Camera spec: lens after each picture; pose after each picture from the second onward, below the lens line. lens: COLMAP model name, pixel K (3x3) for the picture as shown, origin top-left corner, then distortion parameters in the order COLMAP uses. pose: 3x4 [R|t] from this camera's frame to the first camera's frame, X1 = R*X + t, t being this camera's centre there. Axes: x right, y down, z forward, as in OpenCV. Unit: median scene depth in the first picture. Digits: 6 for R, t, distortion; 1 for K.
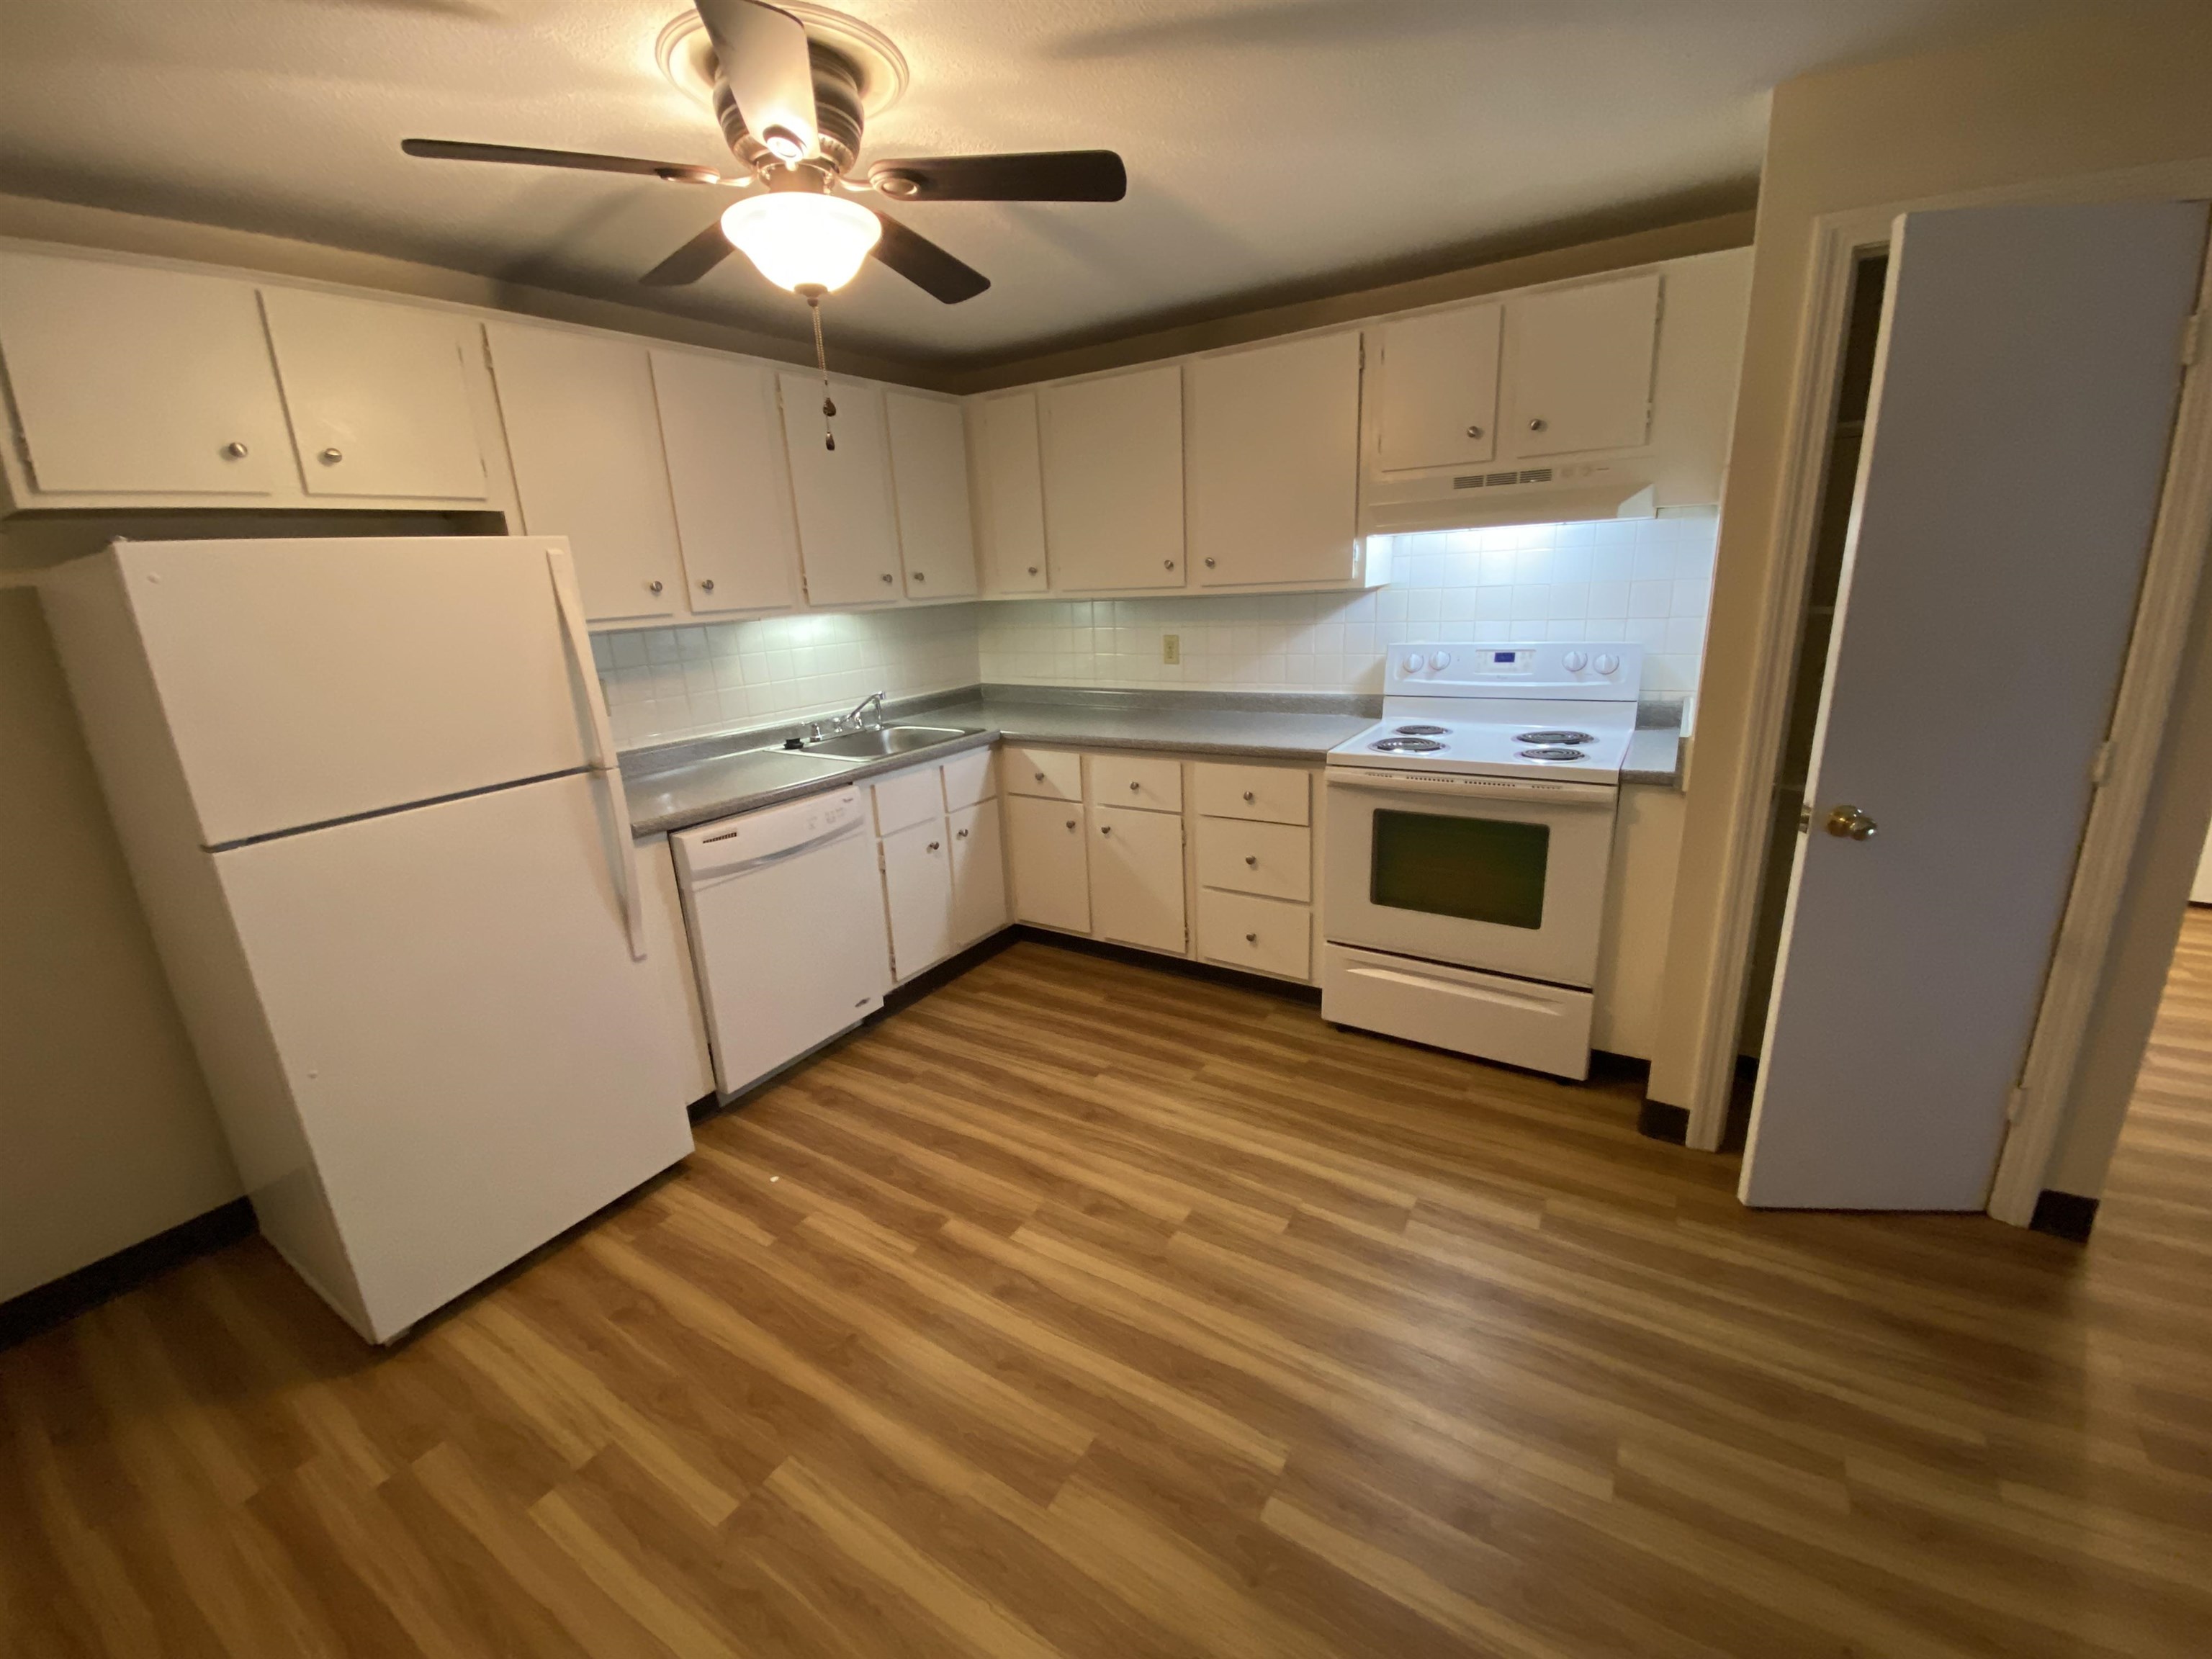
lens RADIAL K [[899.4, 0, 1108.1], [0, 899.4, 825.3], [0, 0, 1]] dist [0.066628, -0.050020]
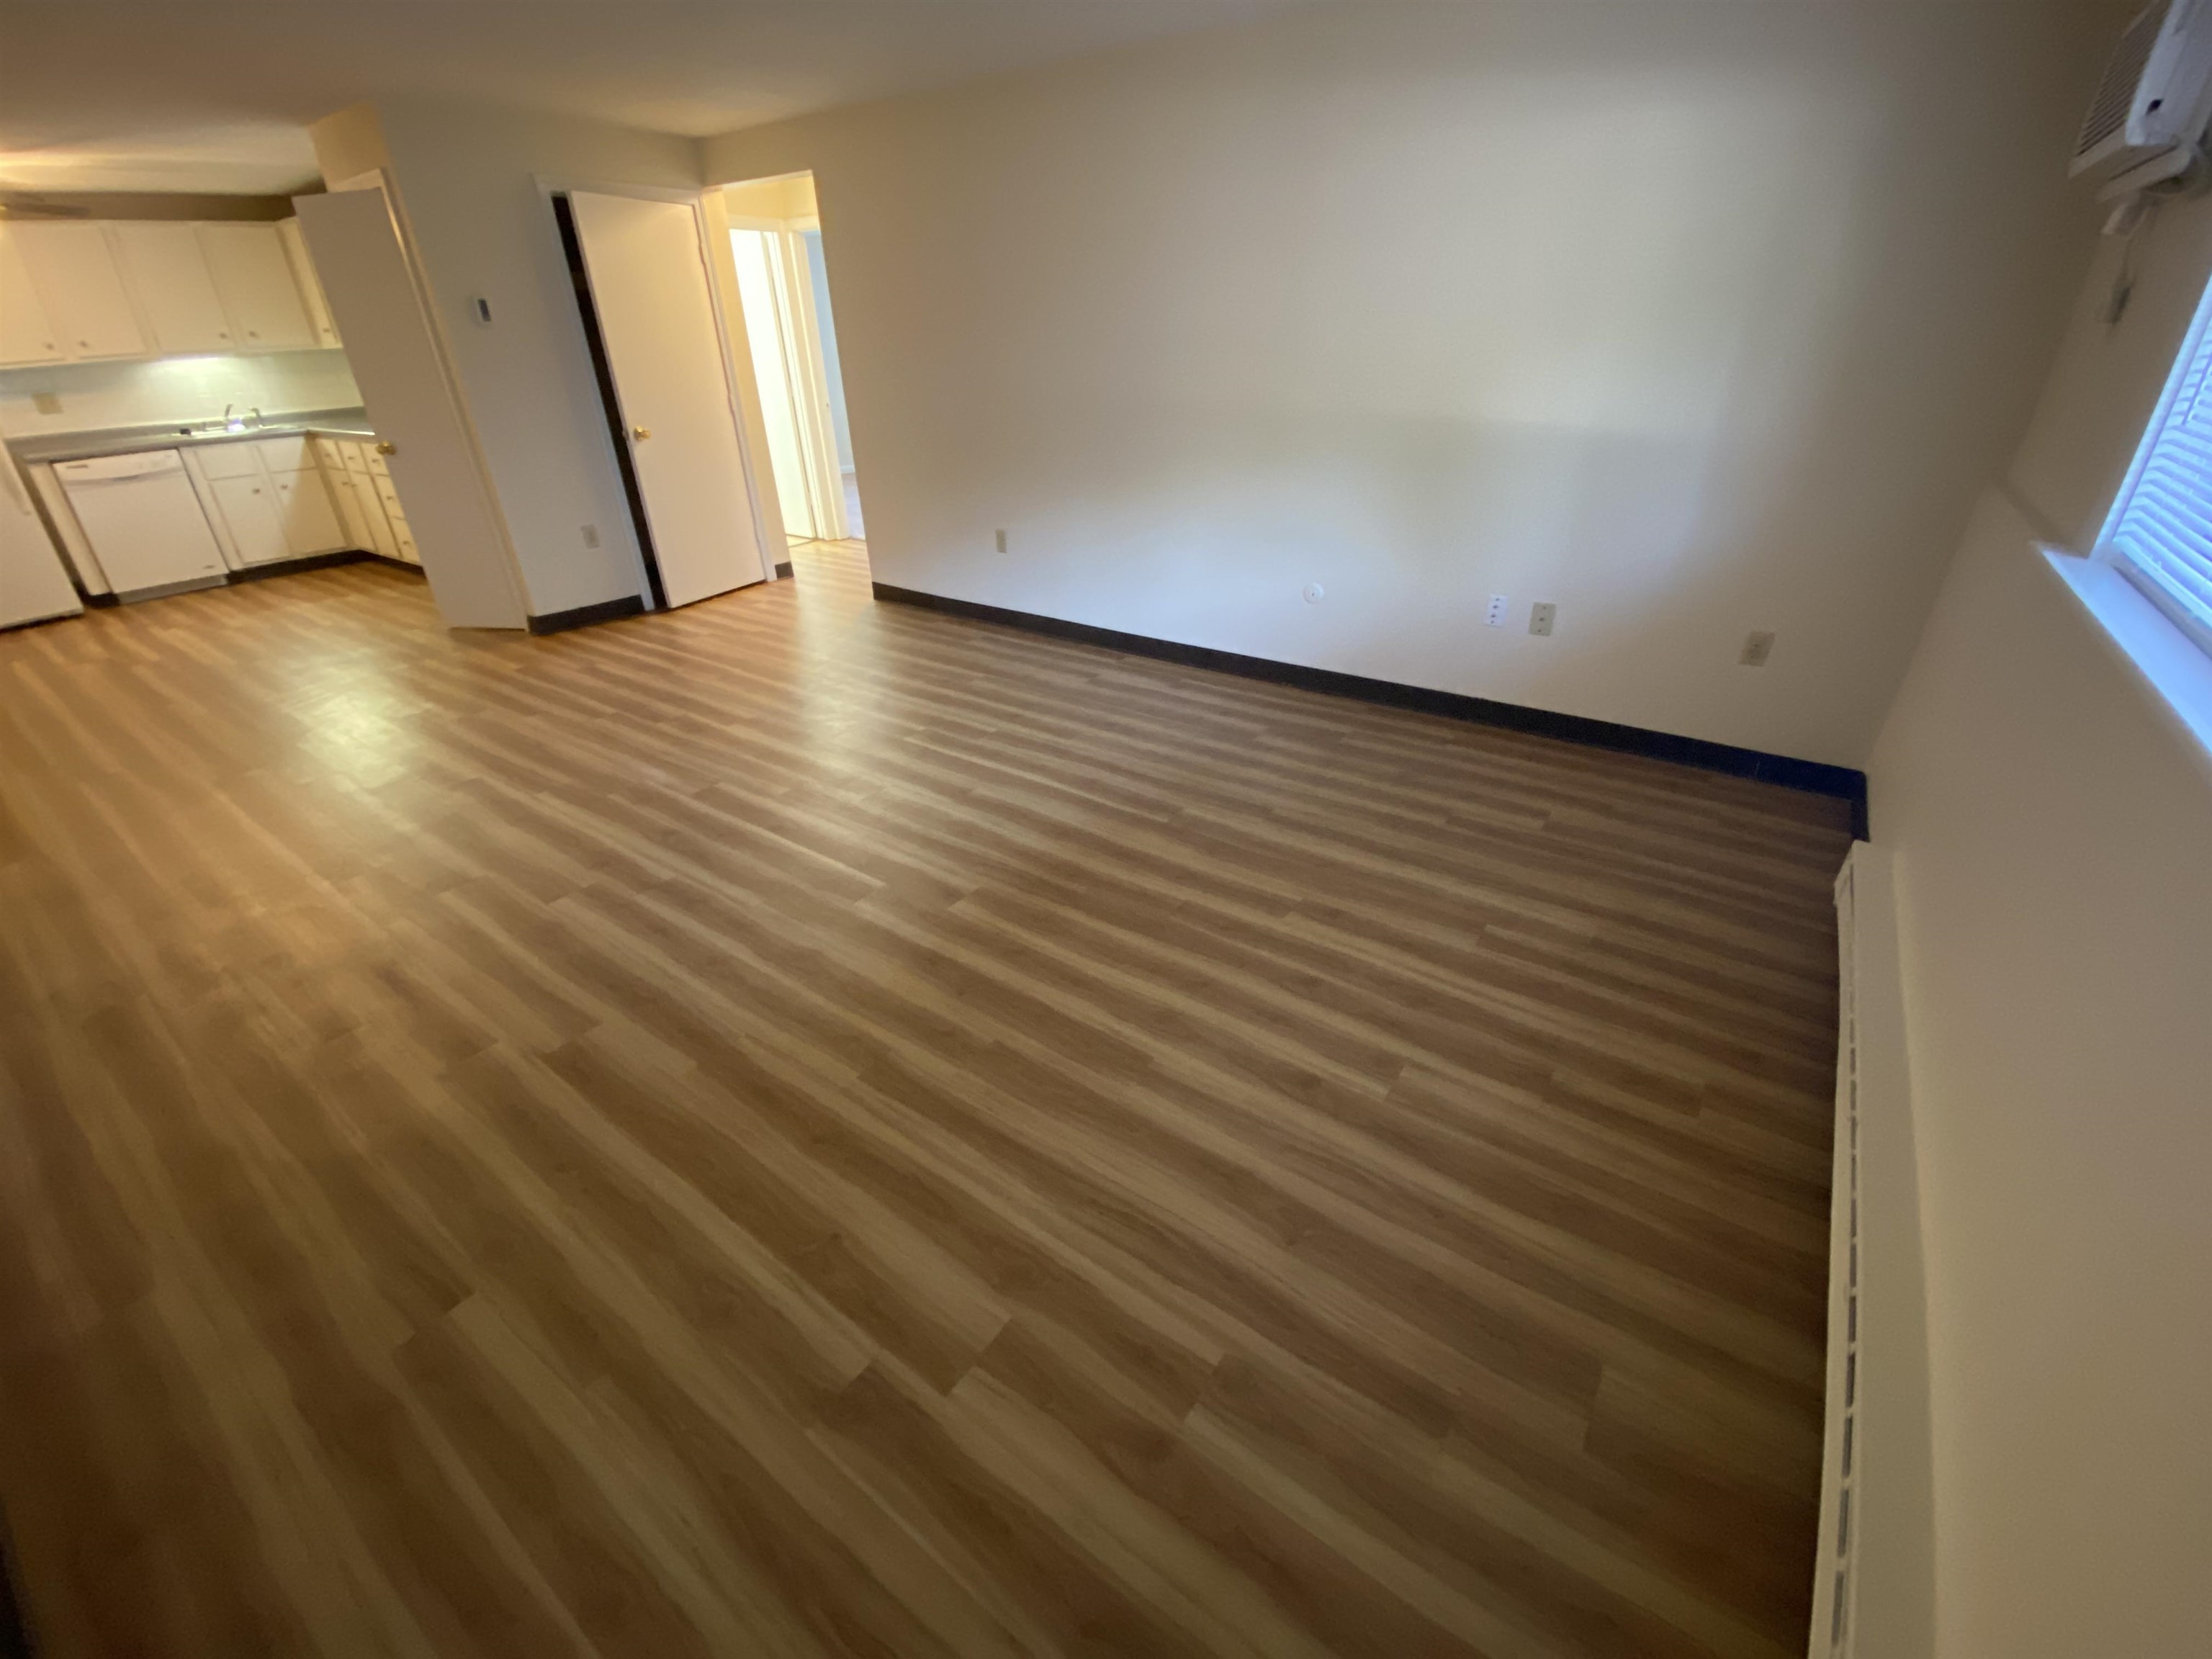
lens RADIAL K [[918.1, 0, 1111.9], [0, 918.1, 805.1], [0, 0, 1]] dist [0.000450, -0.004894]
pose [[0.997873, 0.052621, -0.038481, 1.874178], [-0.044199, 0.980013, 0.193962, 0.240552], [0.047919, -0.191848, 0.980254, -1.006146]]
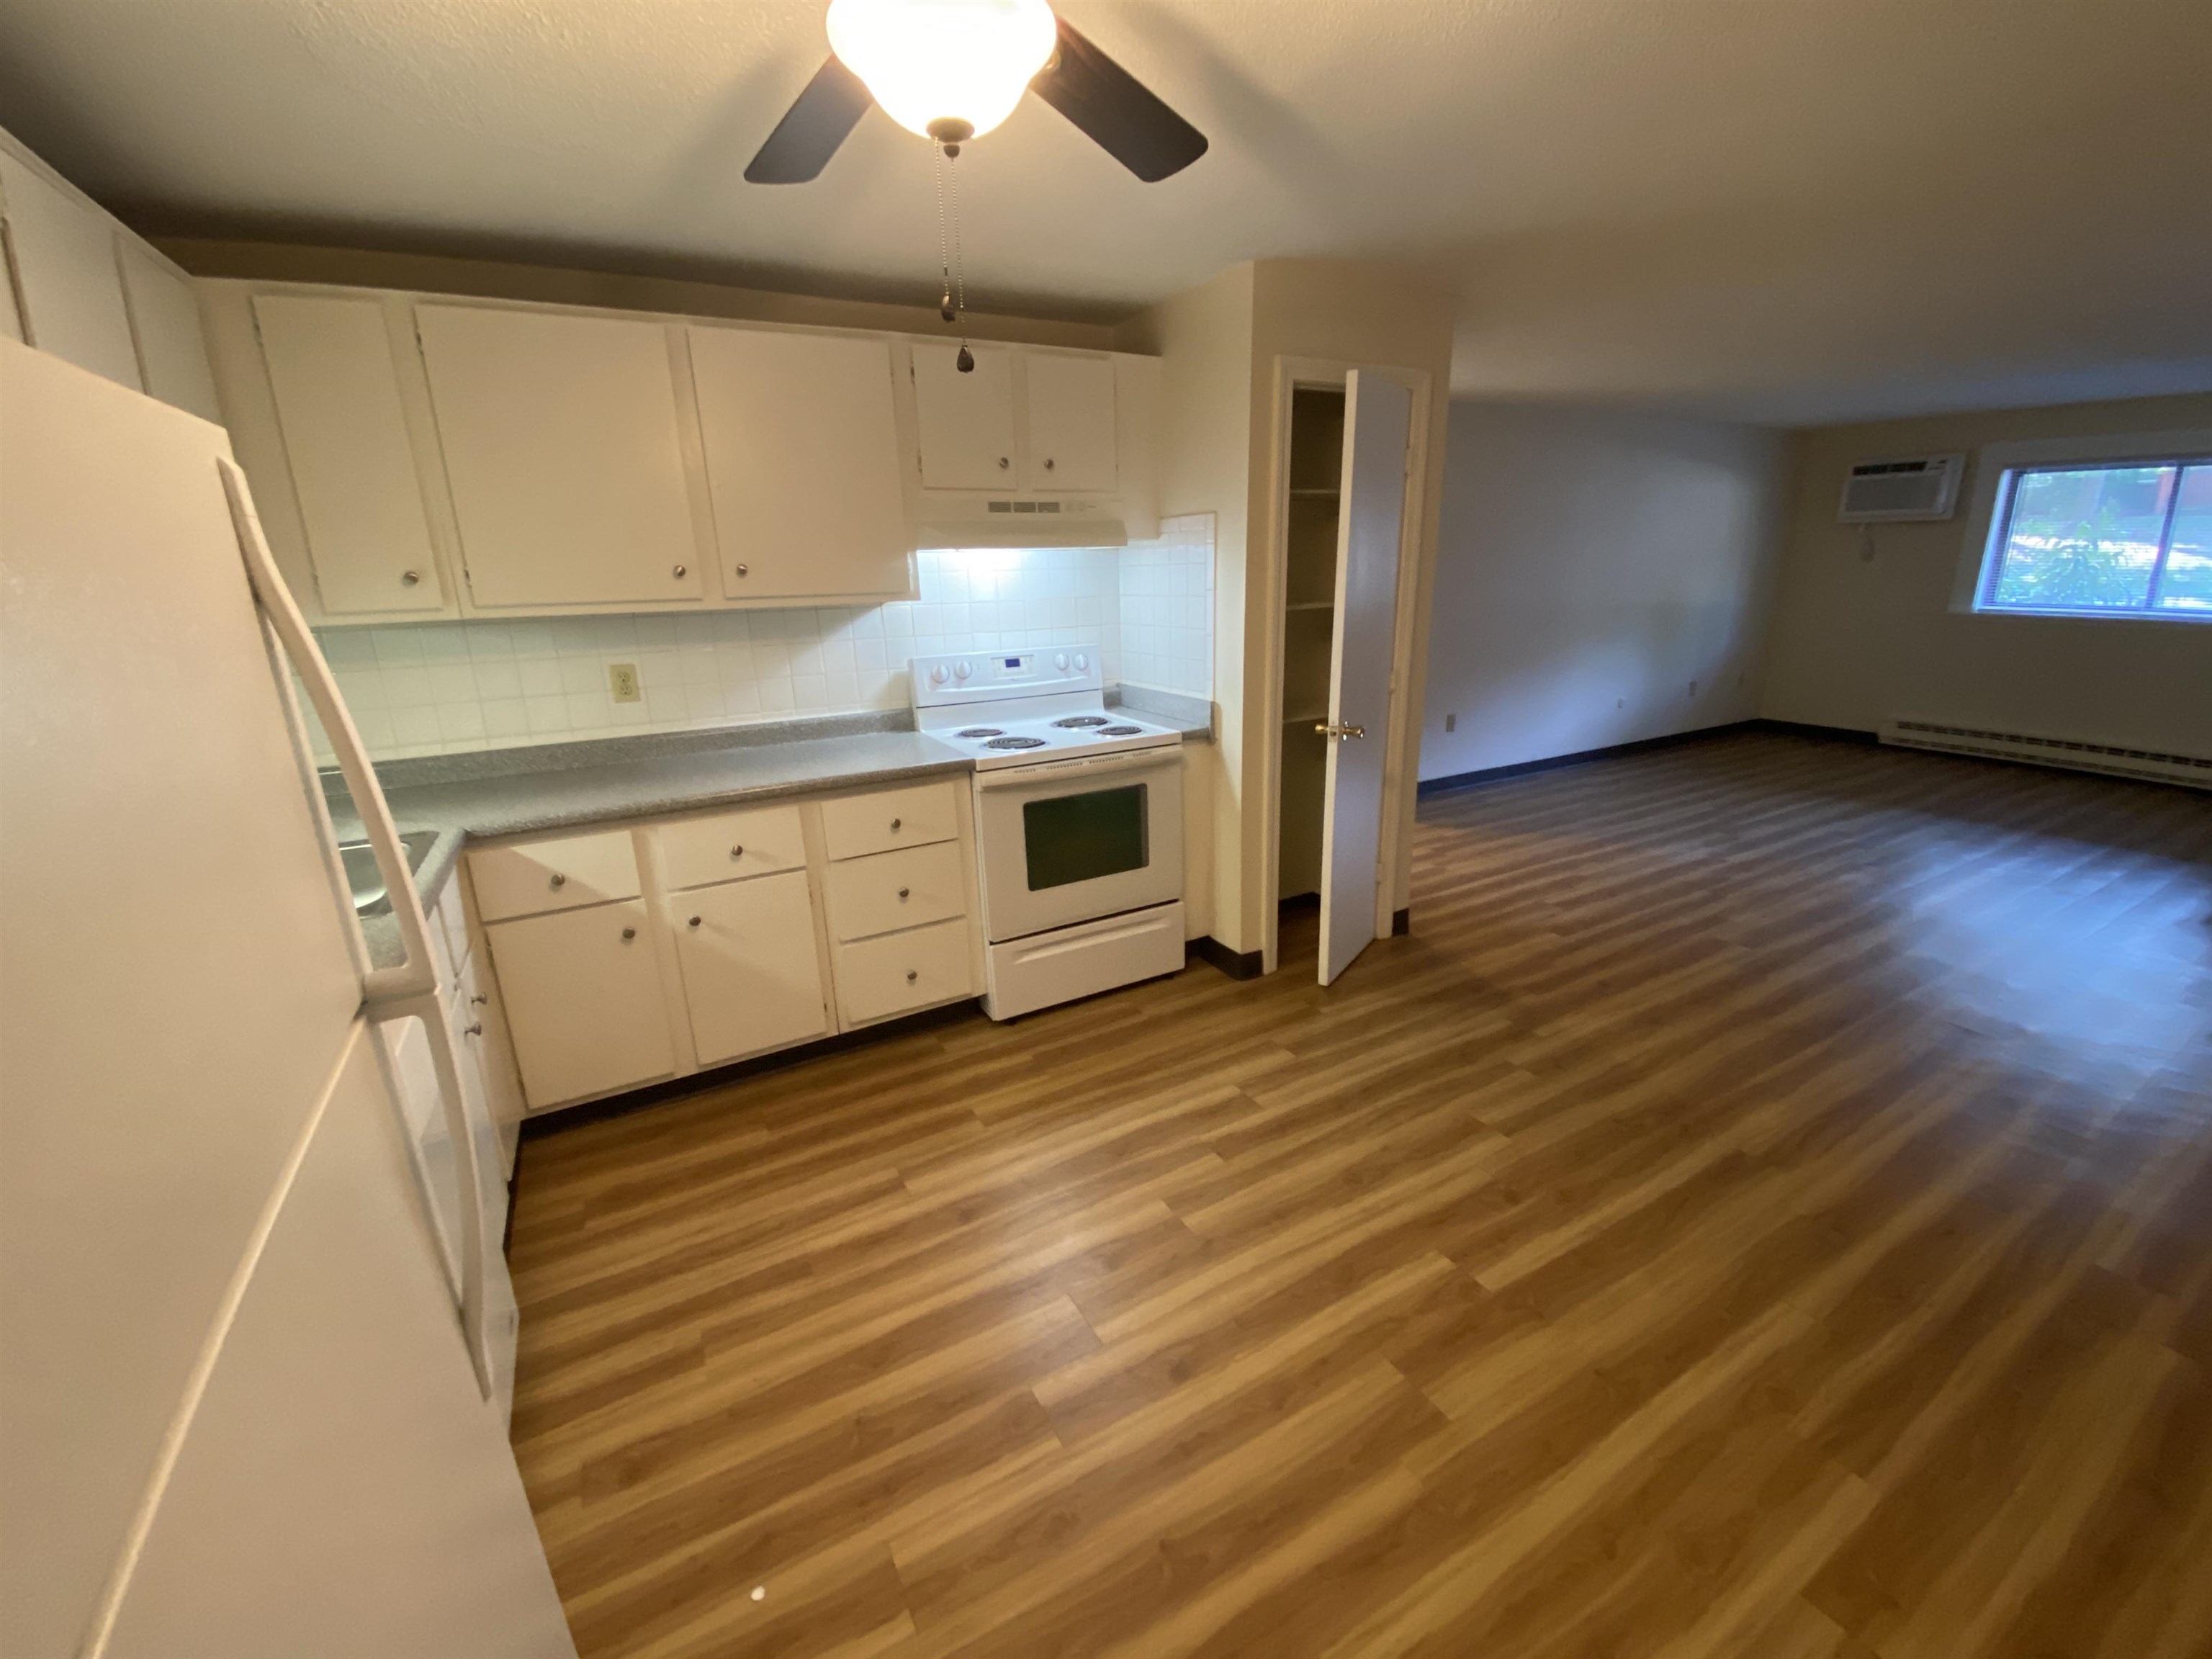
lens RADIAL K [[899.4, 0, 1108.1], [0, 899.4, 825.3], [0, 0, 1]] dist [0.066628, -0.050020]
pose [[0.470121, -0.213281, 0.856445, -0.536359], [0.247198, 0.963345, 0.104210, -0.074468], [-0.847278, 0.162720, 0.505611, 0.354010]]
